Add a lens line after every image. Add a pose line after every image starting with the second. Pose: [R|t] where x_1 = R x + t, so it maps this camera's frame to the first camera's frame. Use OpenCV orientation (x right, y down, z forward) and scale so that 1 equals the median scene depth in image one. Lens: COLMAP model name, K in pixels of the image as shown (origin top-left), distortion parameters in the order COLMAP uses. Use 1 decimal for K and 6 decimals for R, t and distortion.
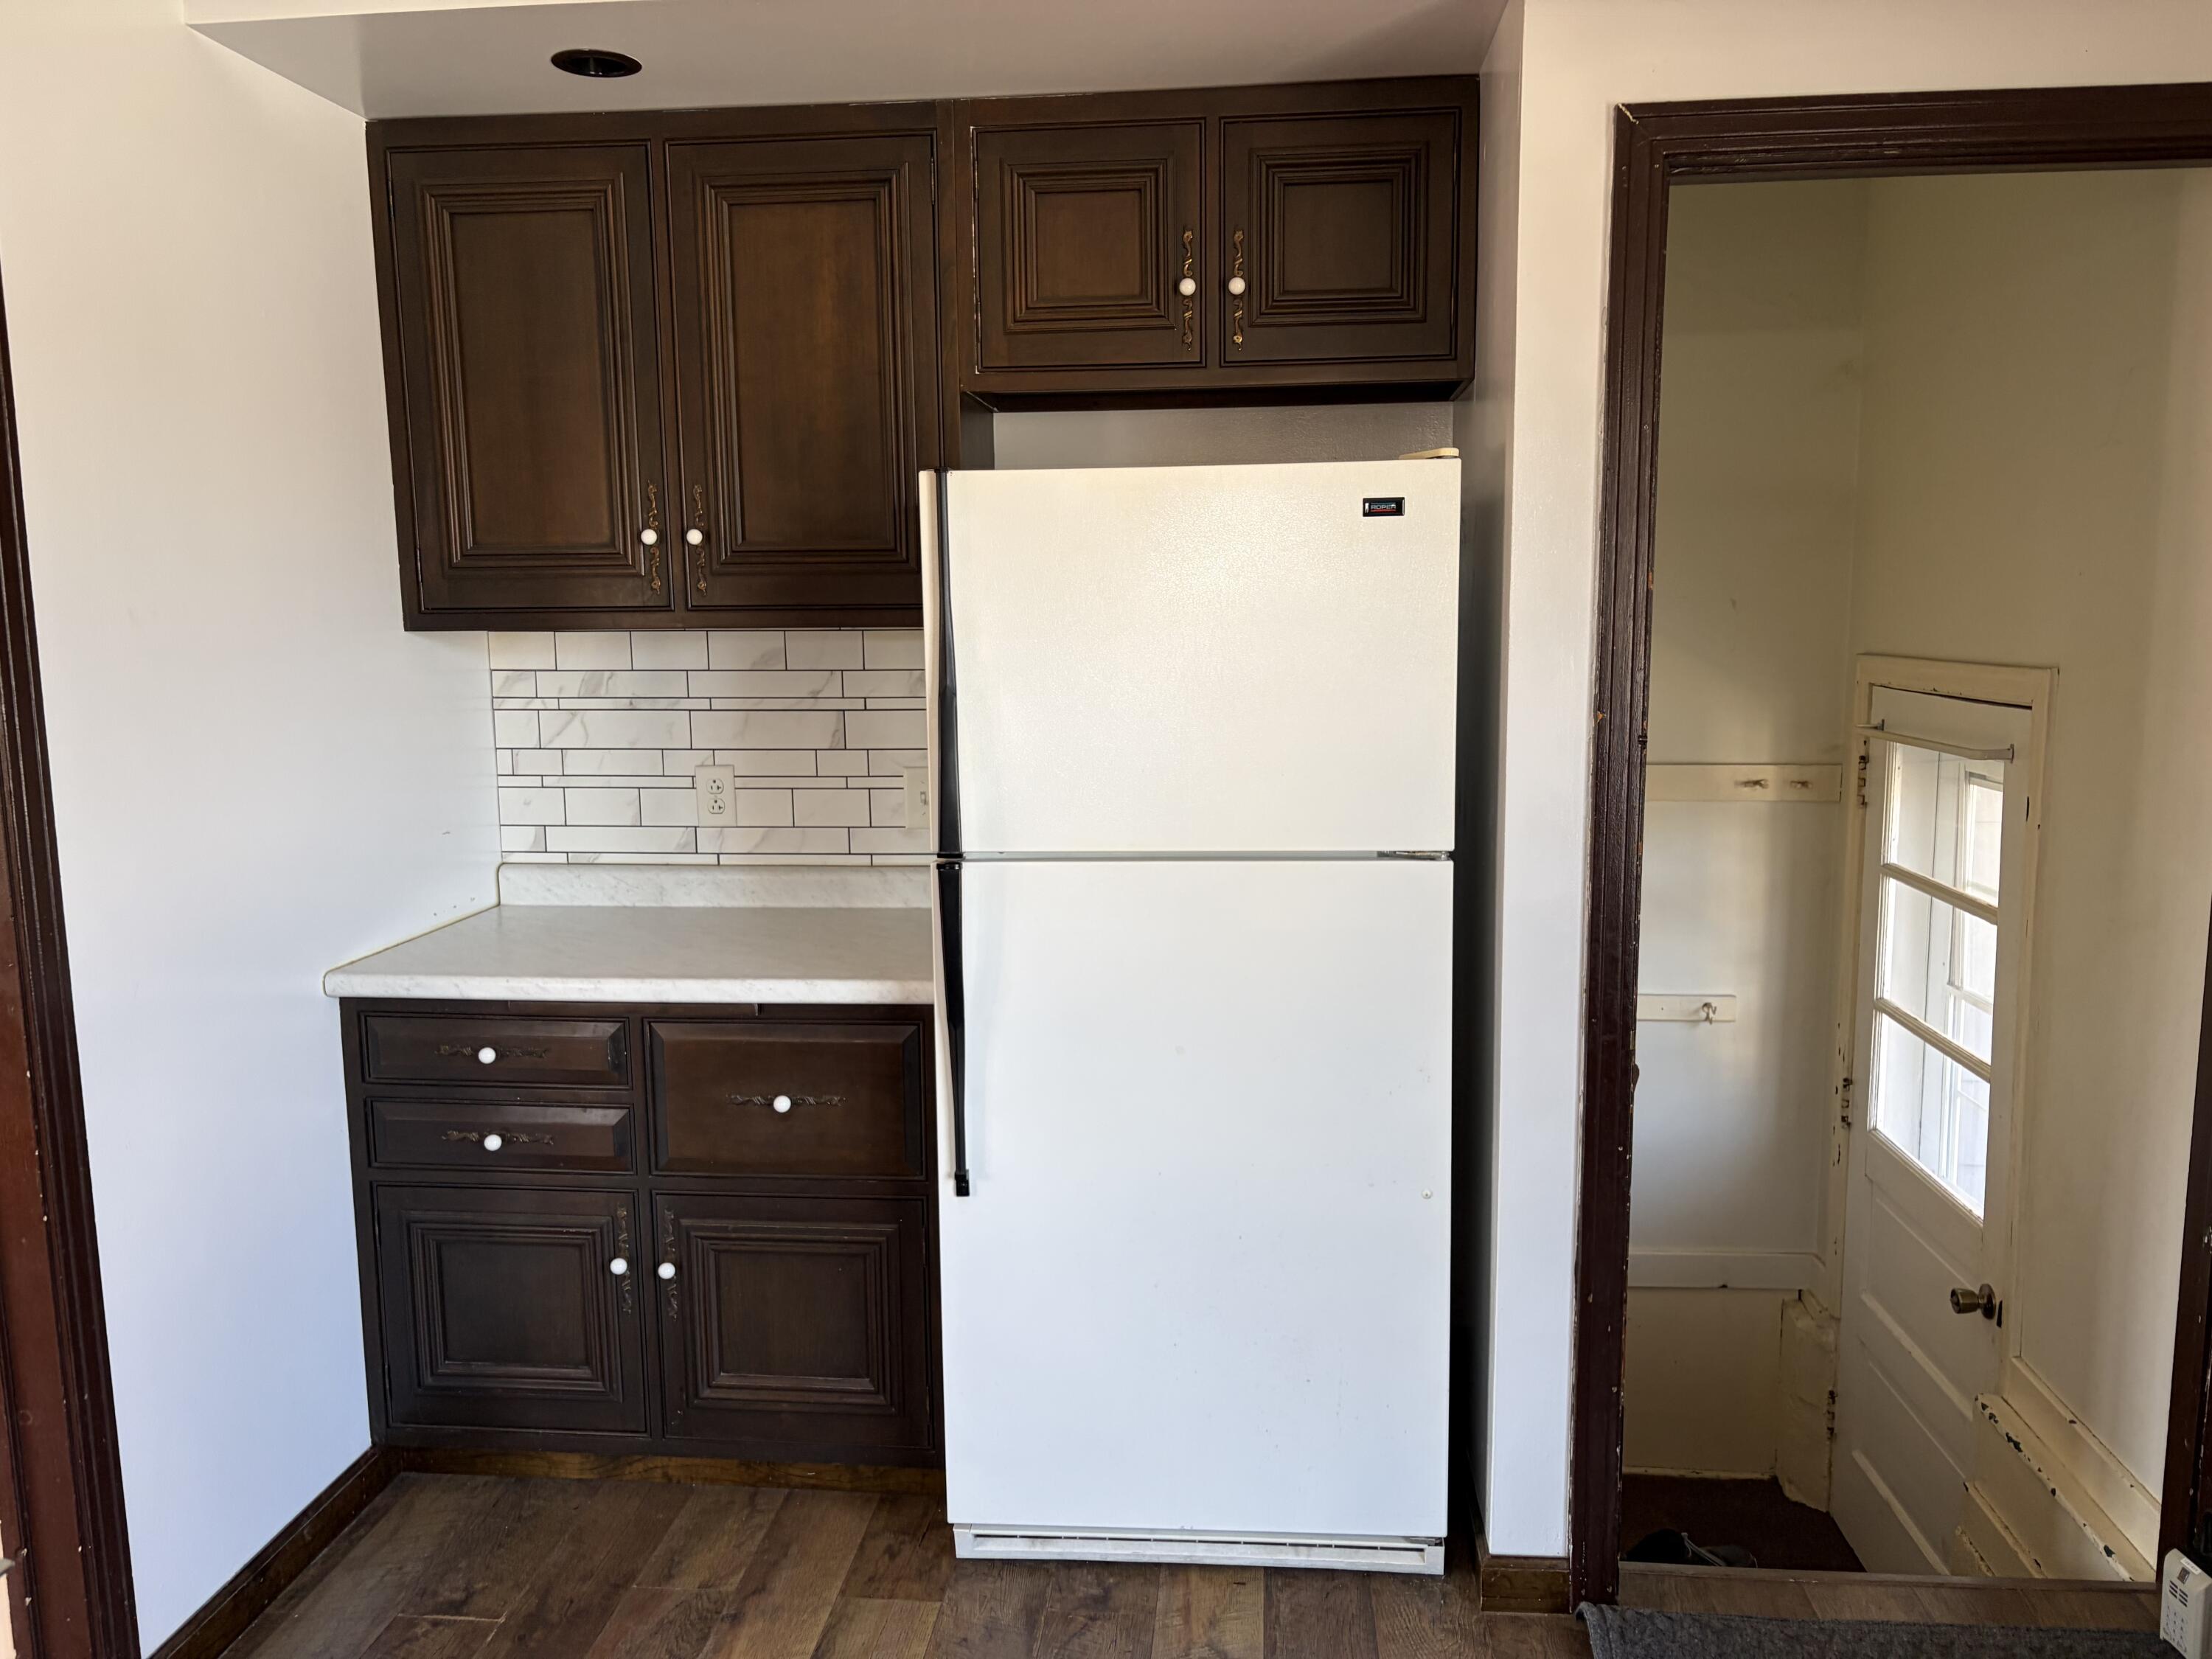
lens RADIAL K [[1659.8, 0, 1109.7], [0, 1659.8, 848.6], [0, 0, 1]] dist [0.049828, -0.053382]
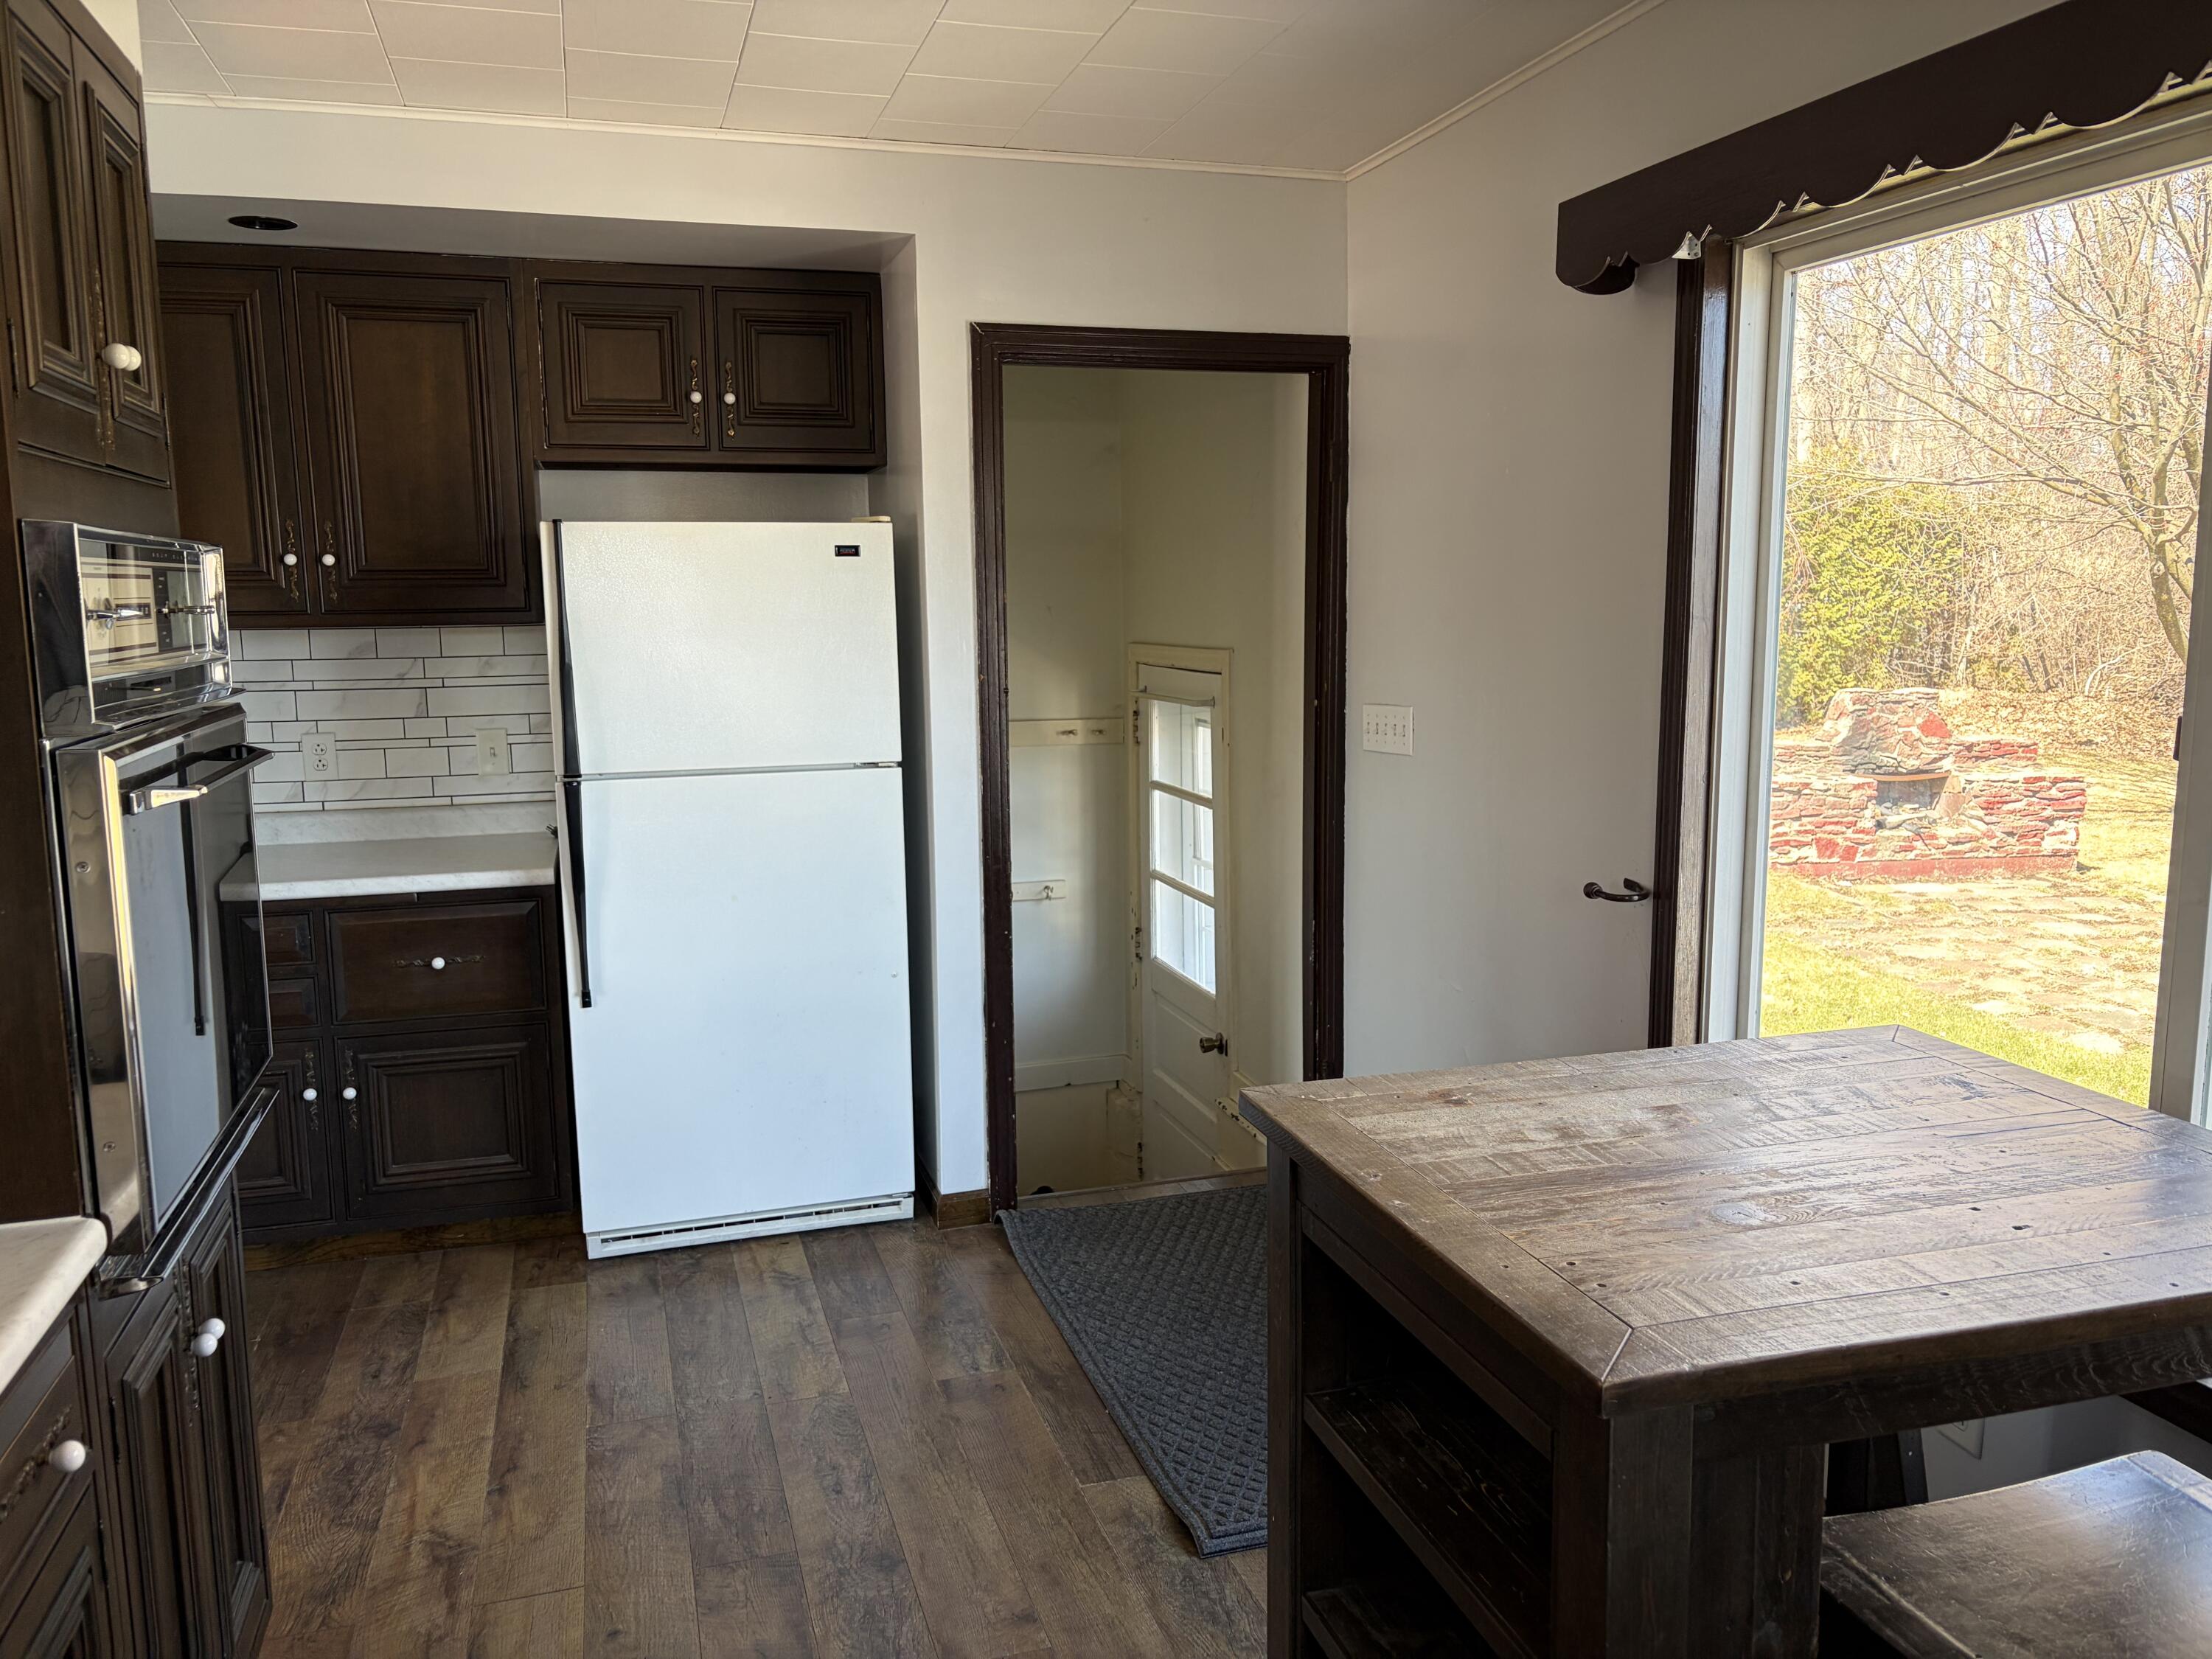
lens RADIAL K [[1659.8, 0, 1114.4], [0, 1659.8, 825.3], [0, 0, 1]] dist [0.049828, -0.053382]
pose [[0.922666, -0.049458, 0.382414, -0.197483], [0.054947, 0.998483, -0.003439, 0.070769], [-0.381664, 0.024185, 0.923985, -0.511185]]
